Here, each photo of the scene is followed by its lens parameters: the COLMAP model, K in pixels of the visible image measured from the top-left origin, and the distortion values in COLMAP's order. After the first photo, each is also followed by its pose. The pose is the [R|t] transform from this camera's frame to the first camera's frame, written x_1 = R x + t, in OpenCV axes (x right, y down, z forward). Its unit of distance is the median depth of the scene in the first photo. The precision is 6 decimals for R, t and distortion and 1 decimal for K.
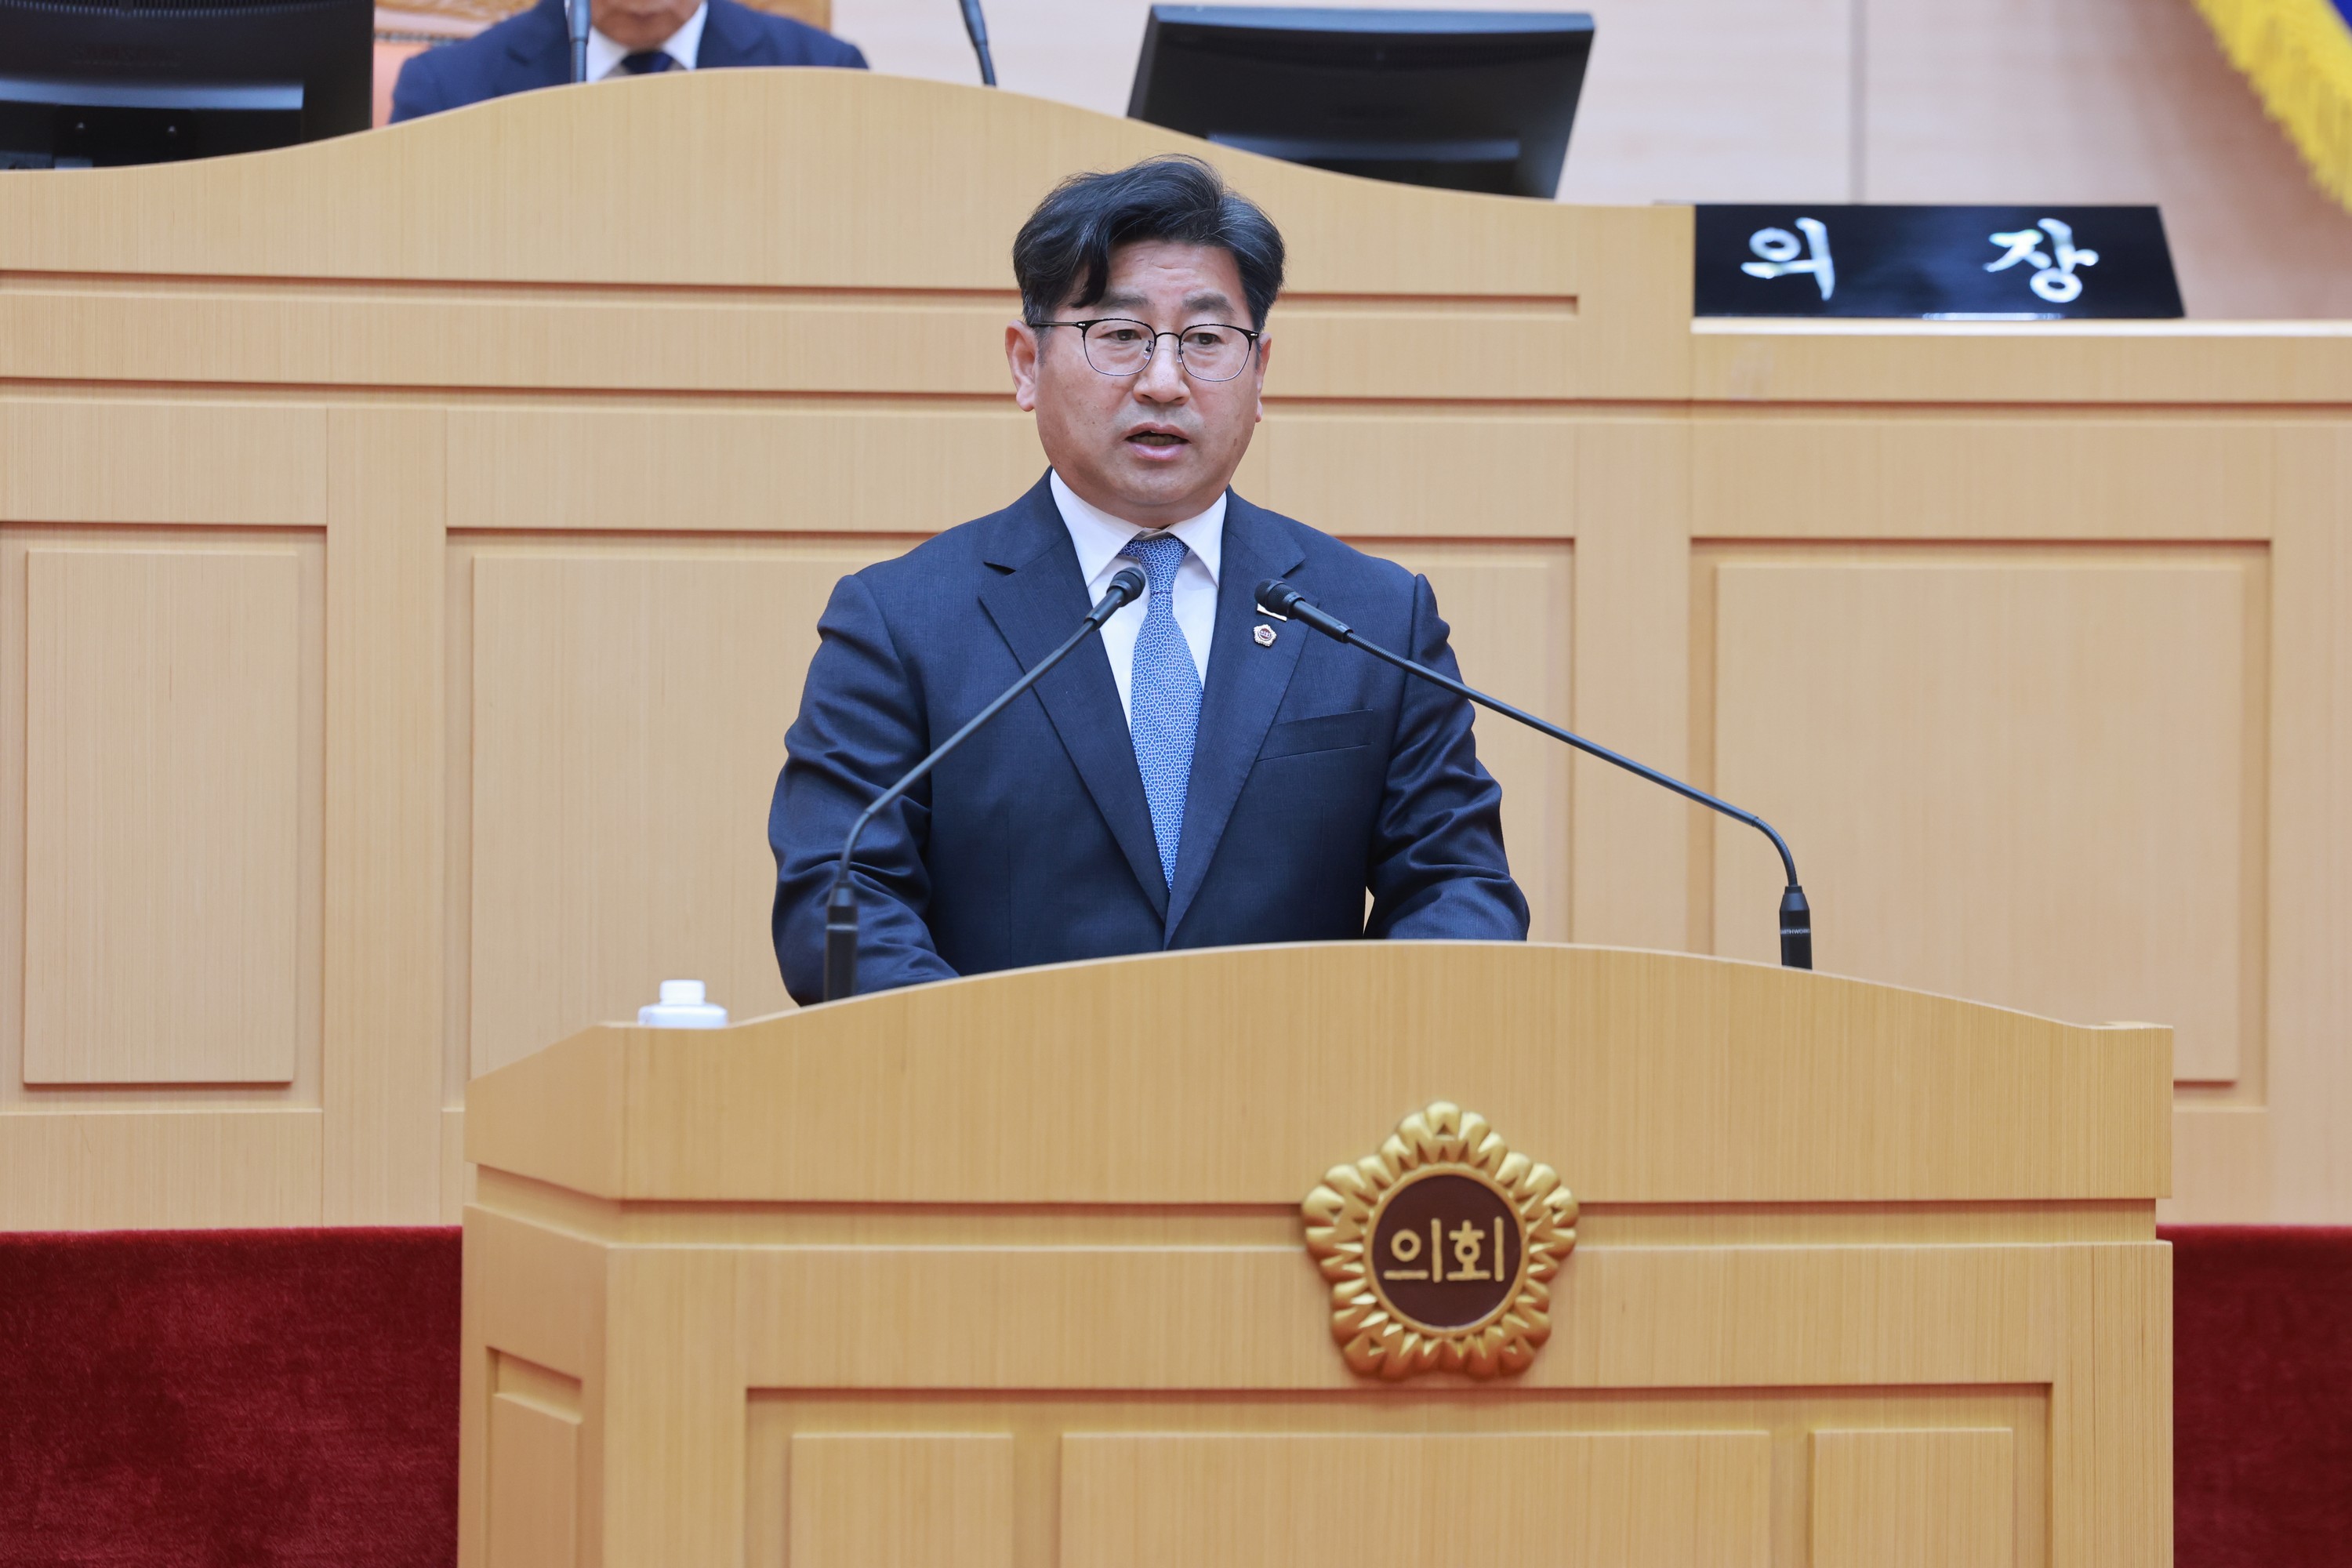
lens RADIAL K [[12367.7, 0, 1176.0], [0, 12367.7, 784.0], [0, 0, 1]] dist [1.182039, 19.581078]
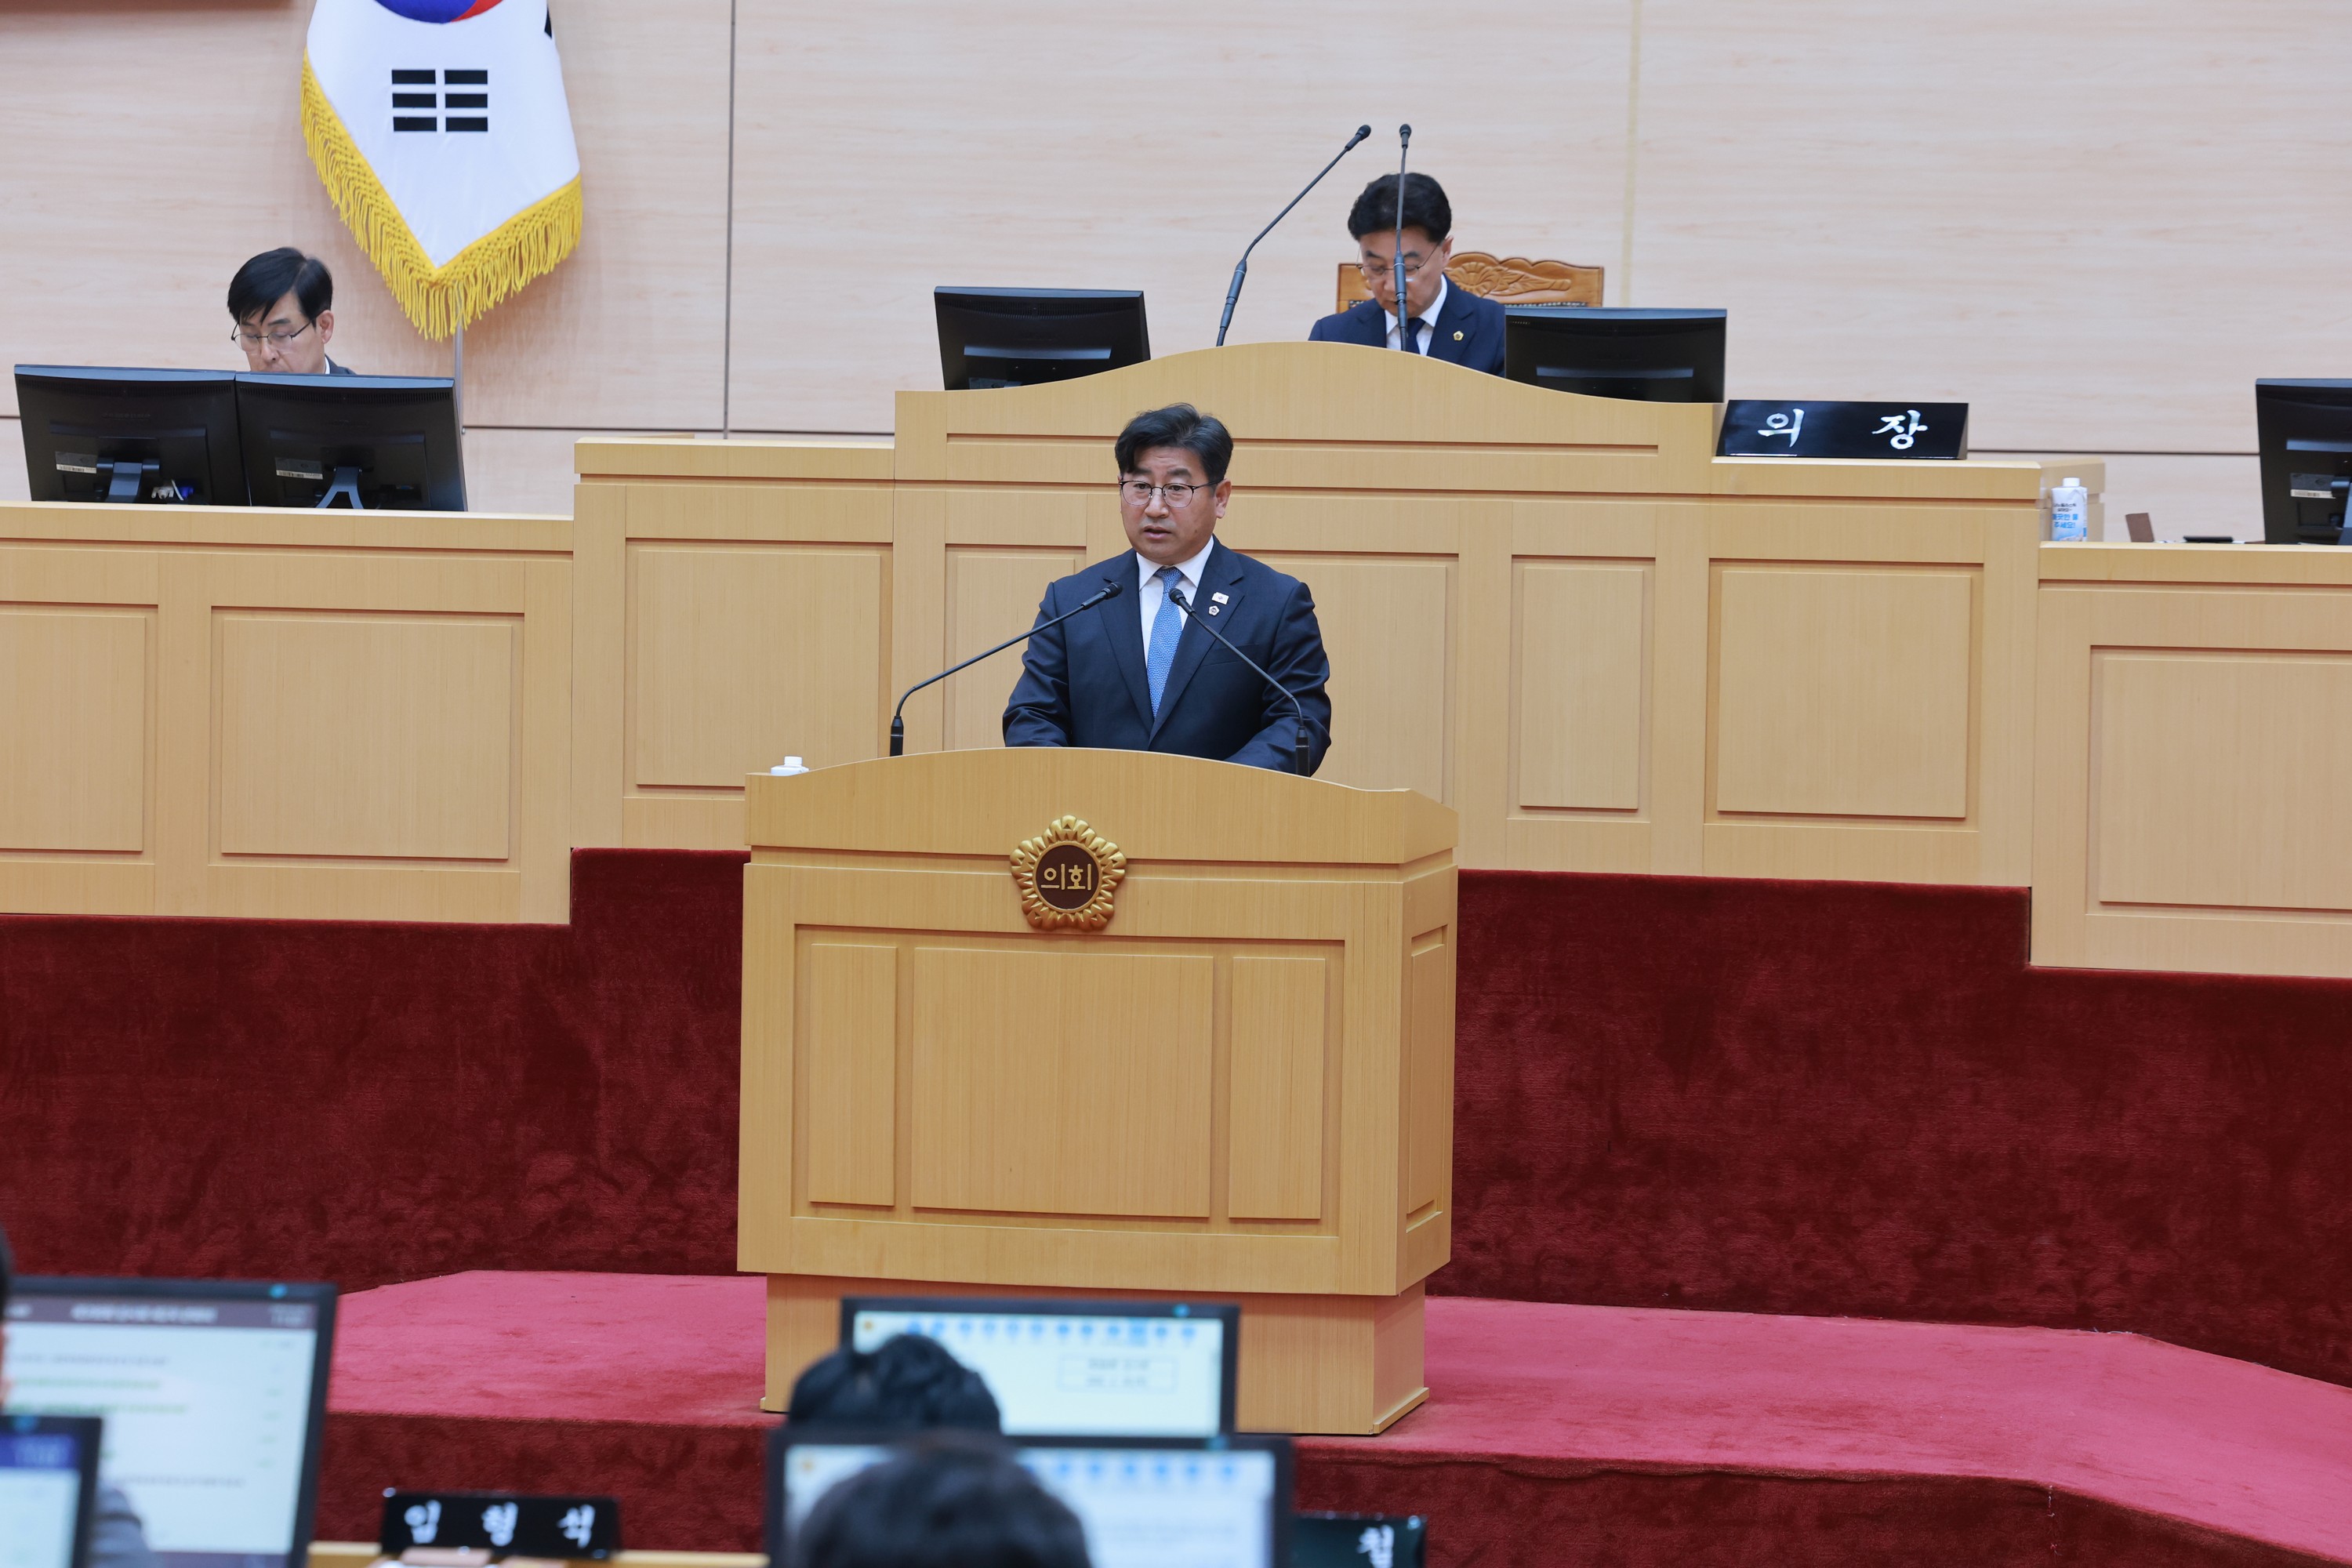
lens RADIAL K [[8697.4, 0, 1176.0], [0, 8697.4, 784.0], [0, 0, 1]] dist [0.178854, 10.083401]
pose [[0.908709, 0.026118, -0.416613, 0.734249], [-0.015297, 0.999454, 0.029293, -0.029512], [0.417151, -0.020246, 0.908612, -0.511252]]
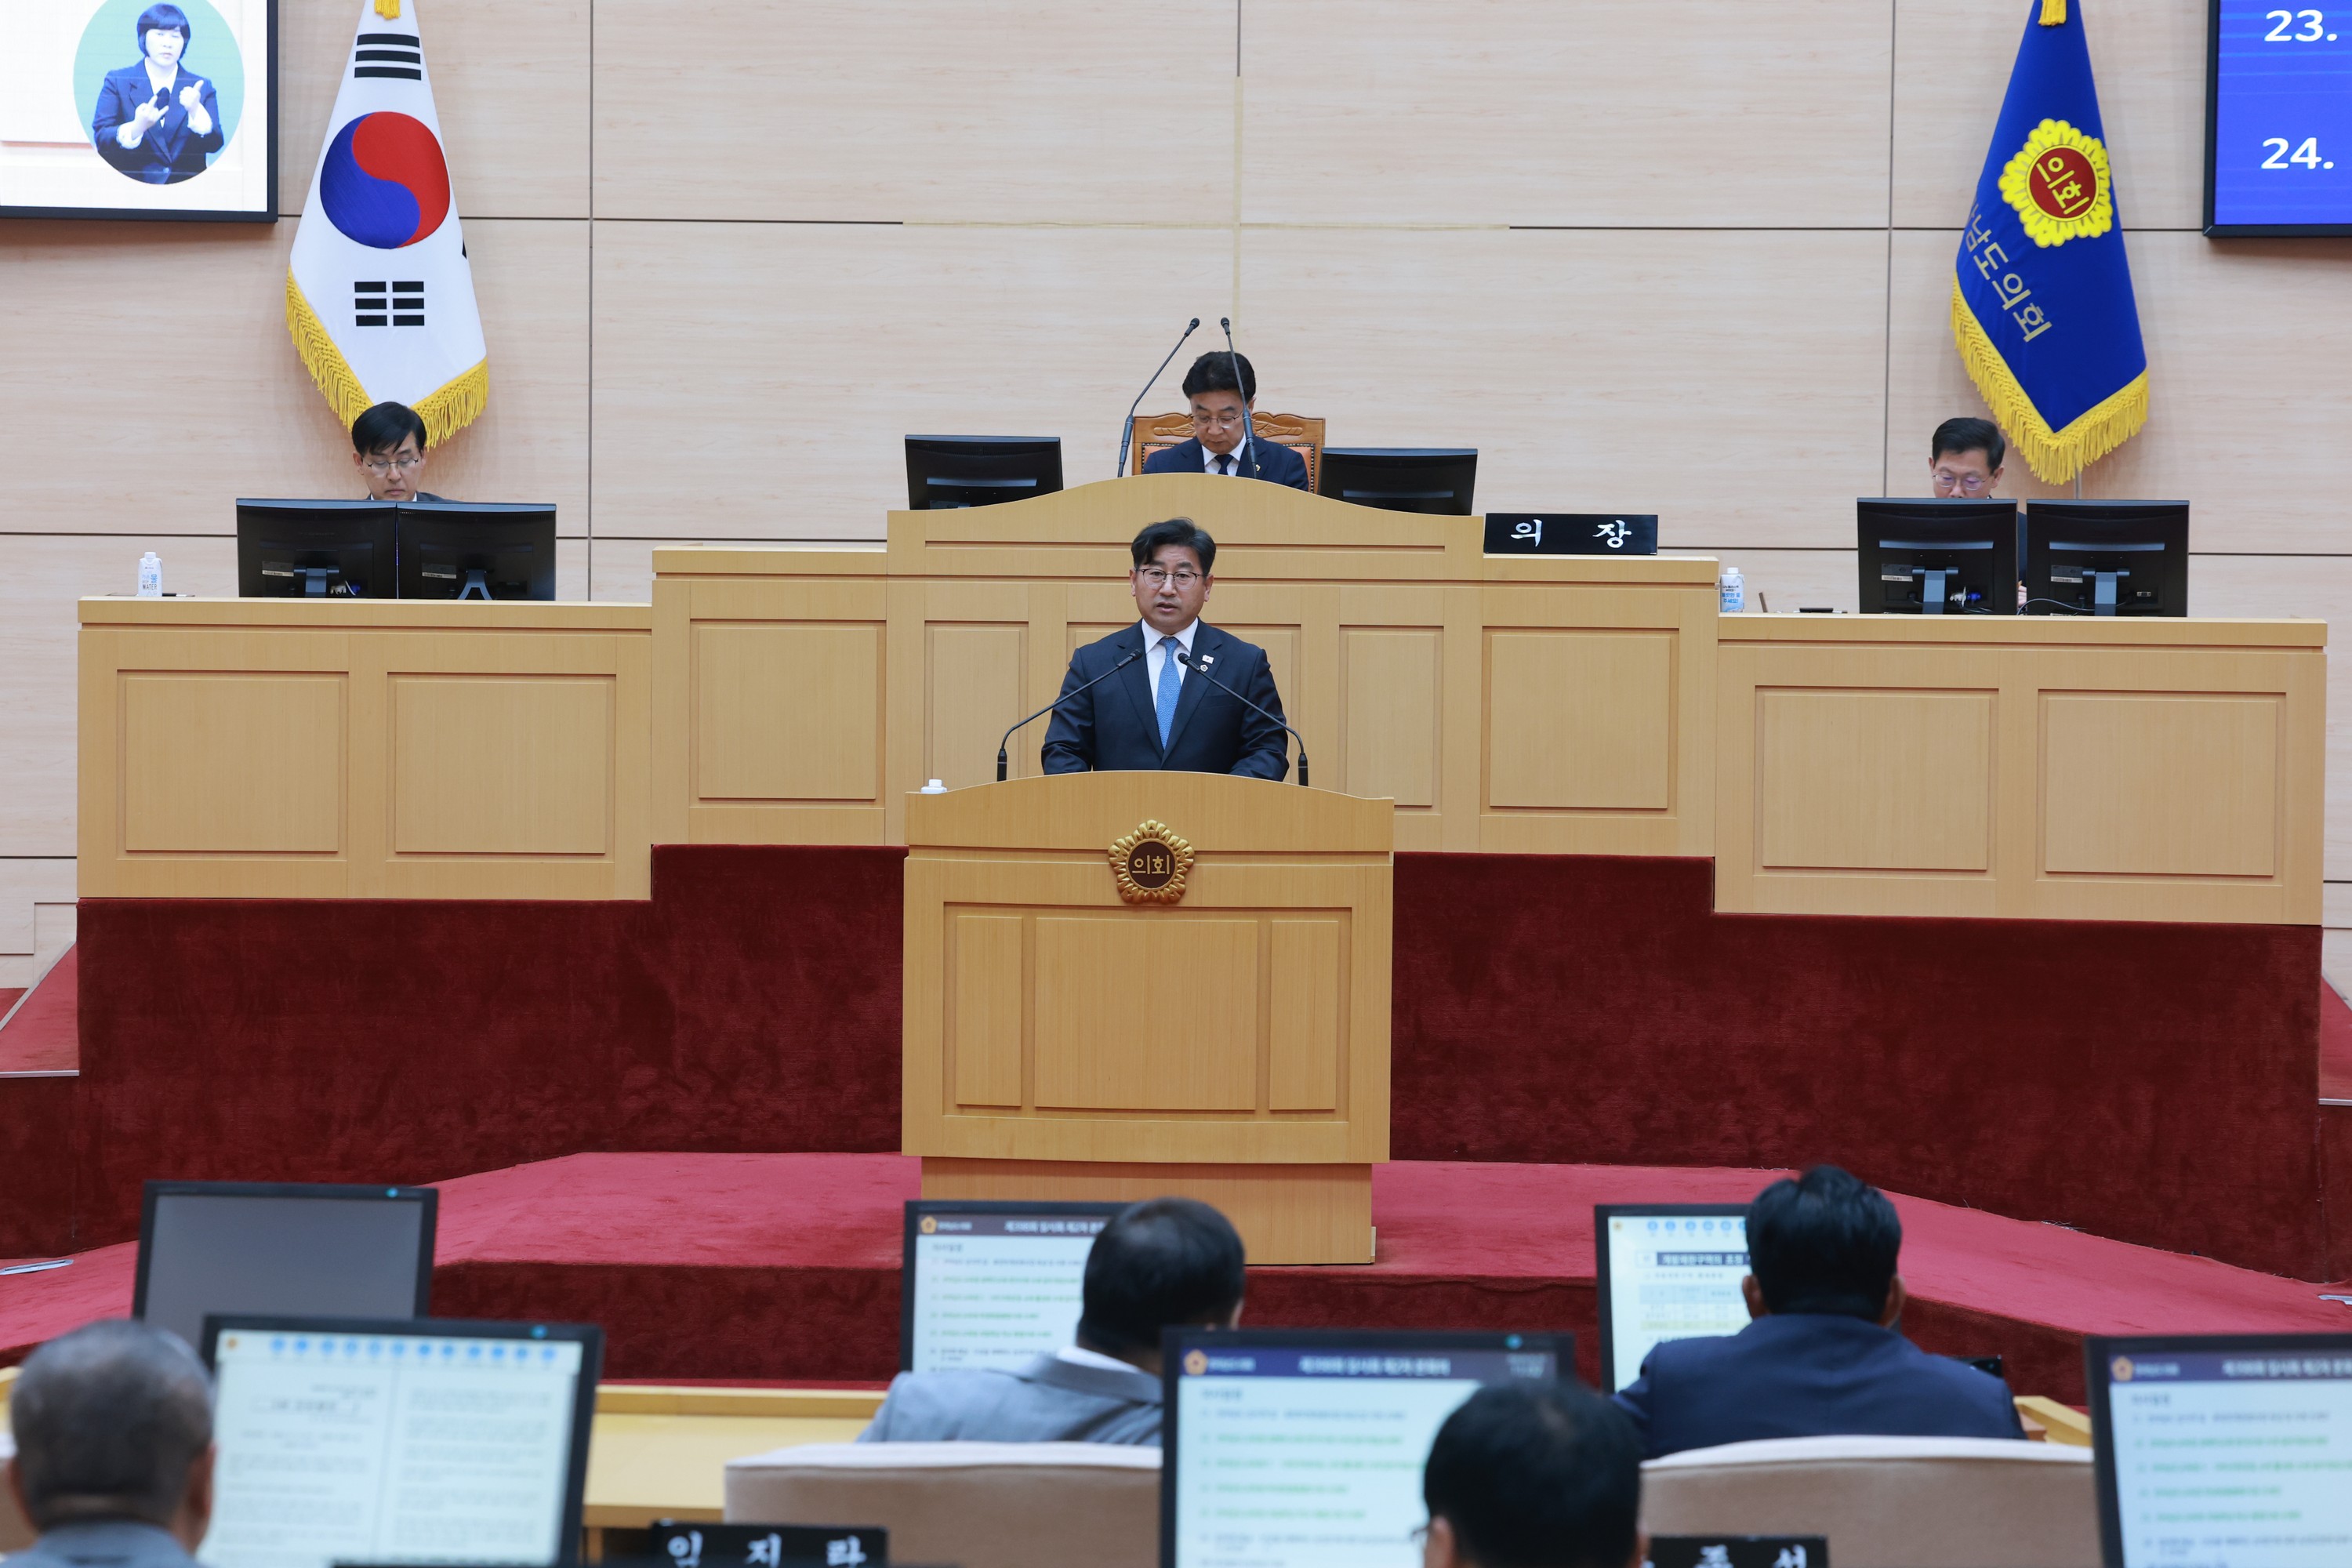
lens RADIAL K [[5870.2, 0, 1176.0], [0, 5870.2, 784.0], [0, 0, 1]] dist [-0.123236, 0.277733]
pose [[0.962670, 0.014590, -0.270286, 0.445178], [-0.006281, 0.999481, 0.031583, -0.032710], [0.270606, -0.028706, 0.962262, -0.490993]]
